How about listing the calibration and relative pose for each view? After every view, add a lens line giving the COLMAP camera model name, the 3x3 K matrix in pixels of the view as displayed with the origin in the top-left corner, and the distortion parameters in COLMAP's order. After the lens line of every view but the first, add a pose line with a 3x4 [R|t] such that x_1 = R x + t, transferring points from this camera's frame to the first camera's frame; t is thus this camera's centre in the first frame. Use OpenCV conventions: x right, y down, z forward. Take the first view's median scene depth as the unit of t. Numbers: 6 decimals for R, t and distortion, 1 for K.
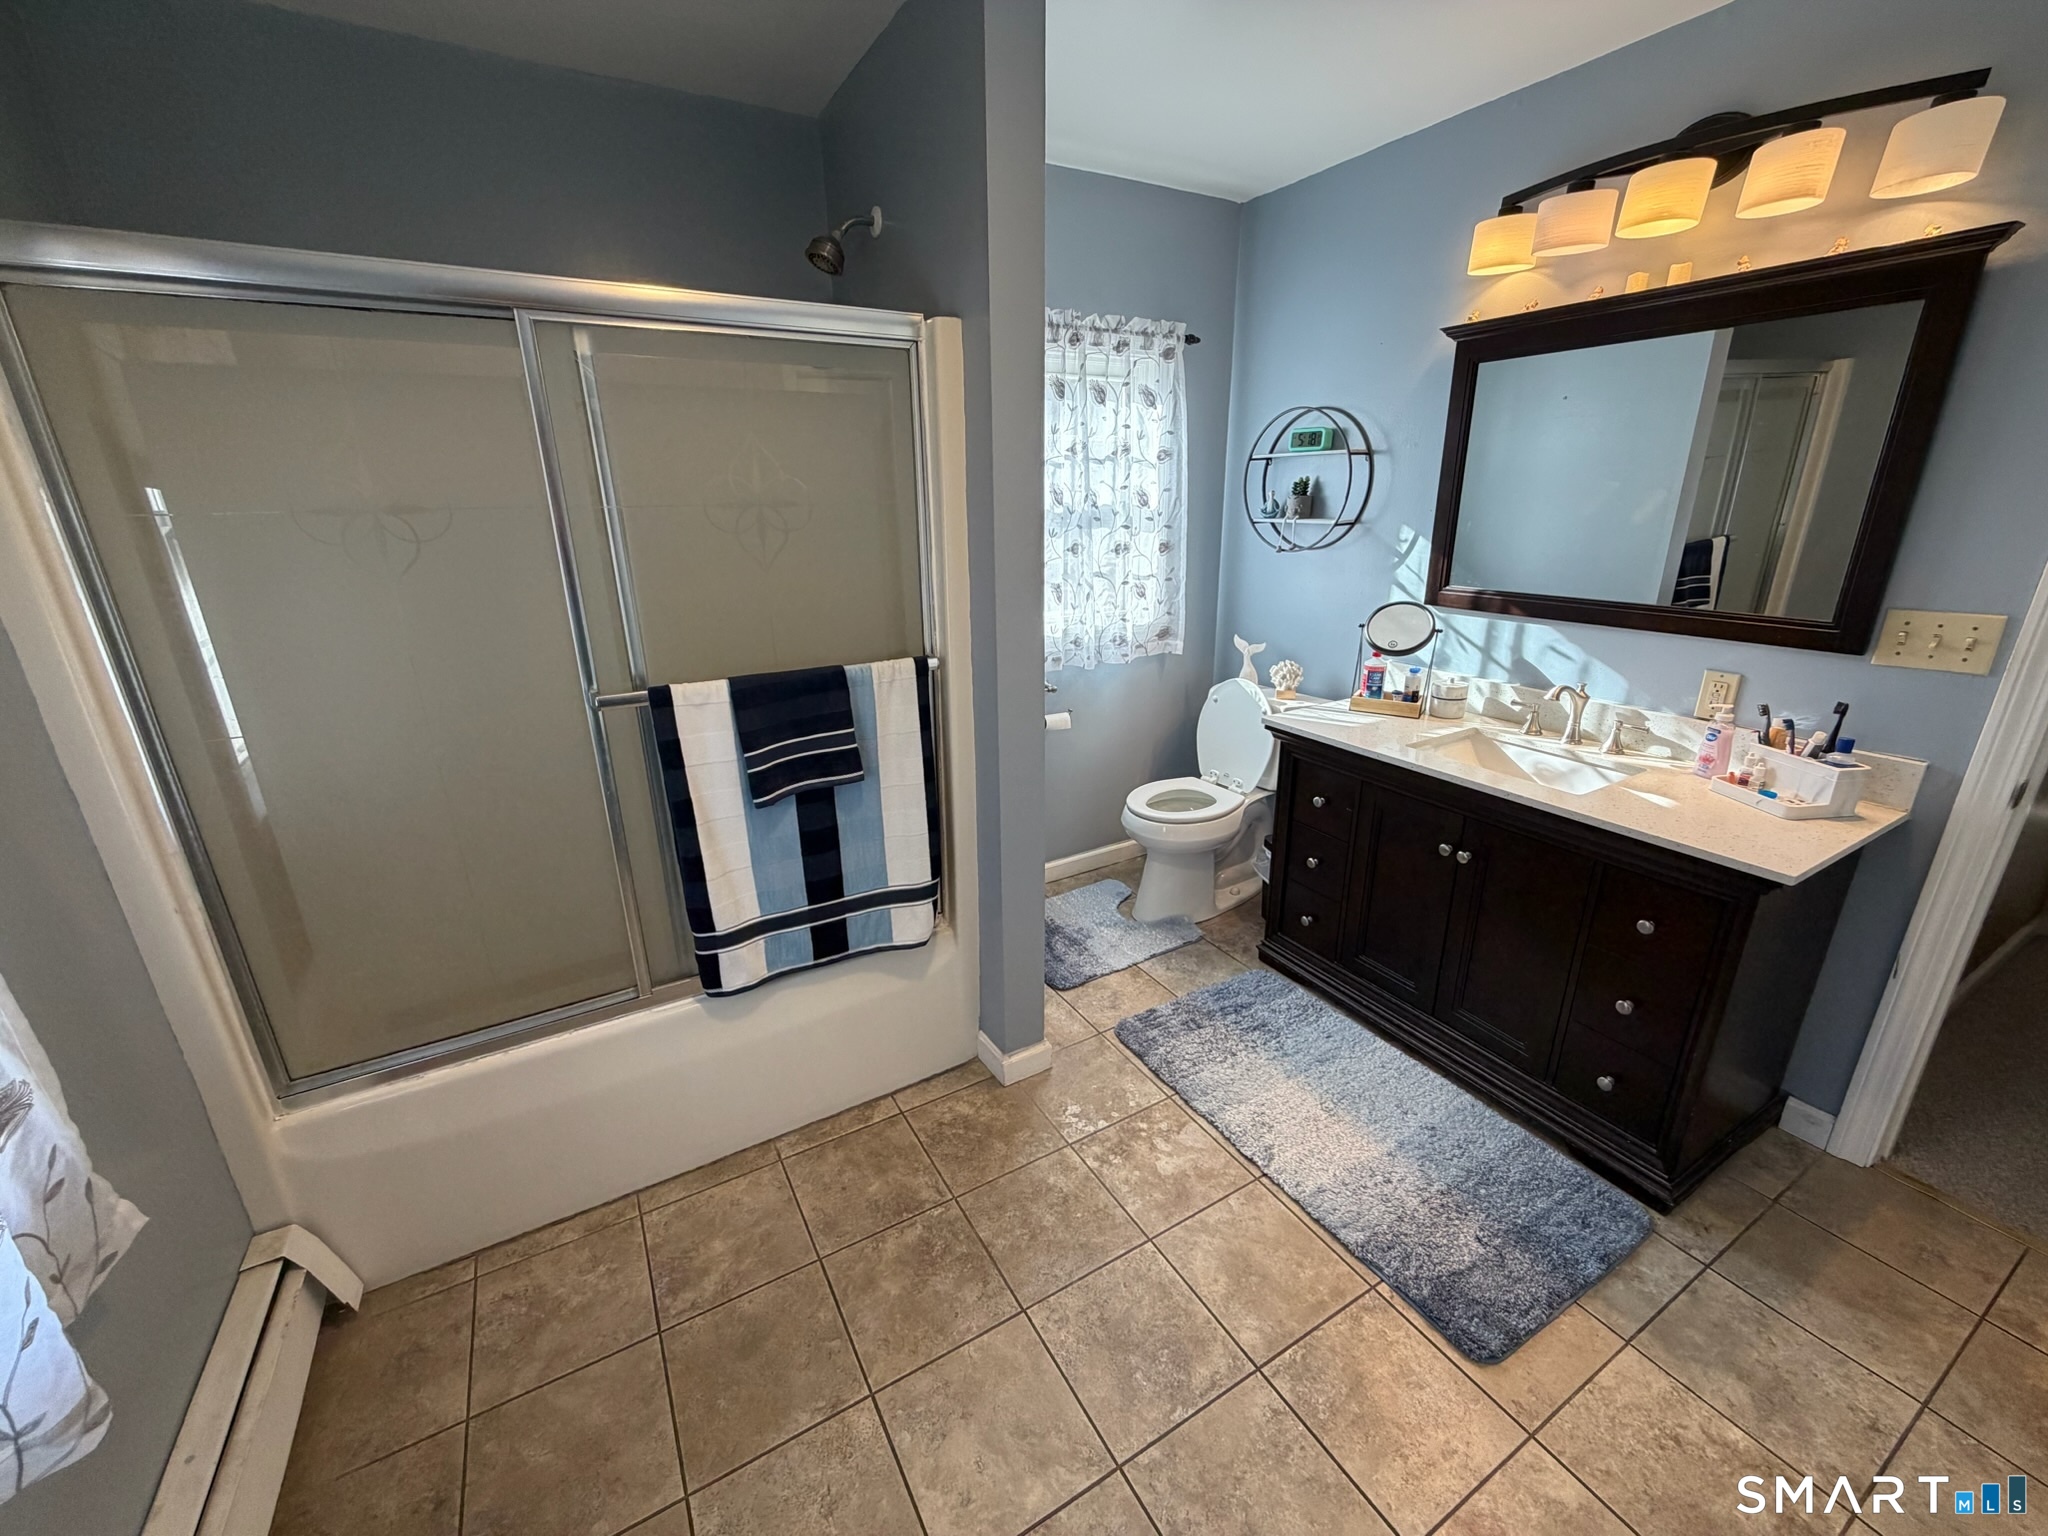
lens RADIAL K [[817.1, 0, 1017.2], [0, 817.1, 764.9], [0, 0, 1]] dist [-0.000424, -0.000205]
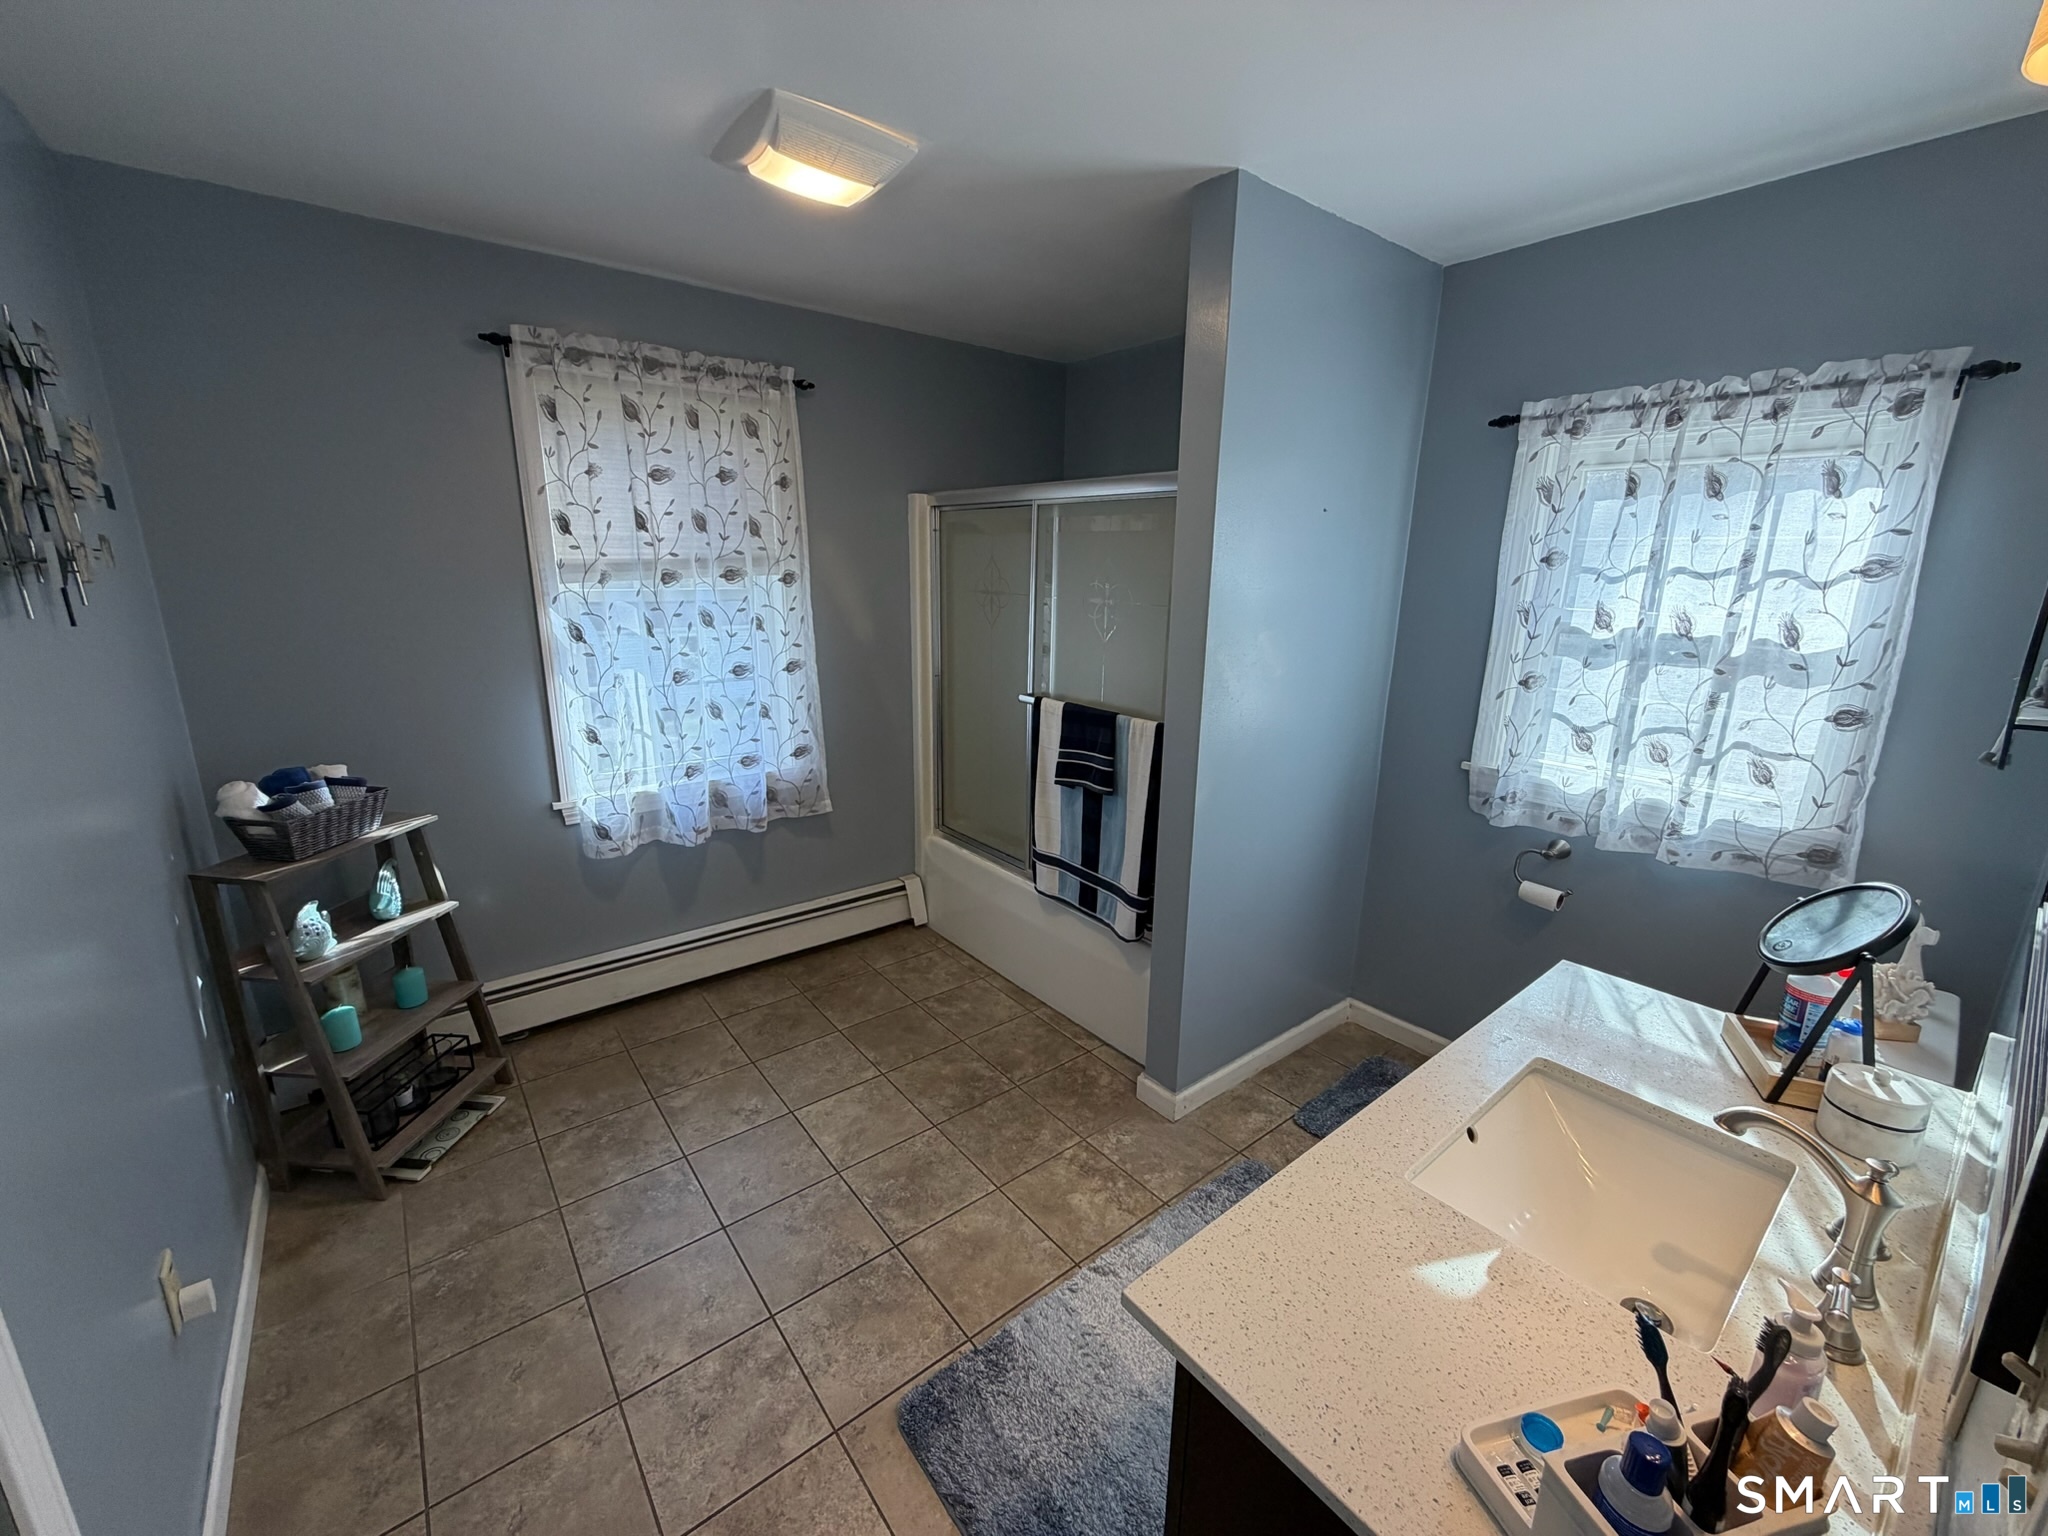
lens RADIAL K [[817.1, 0, 1017.2], [0, 817.1, 764.9], [0, 0, 1]] dist [-0.000424, -0.000205]
pose [[0.147565, 0.255854, -0.955386, 1.131040], [-0.331315, 0.922940, 0.195991, -0.255817], [0.931909, 0.287613, 0.220962, 0.534160]]
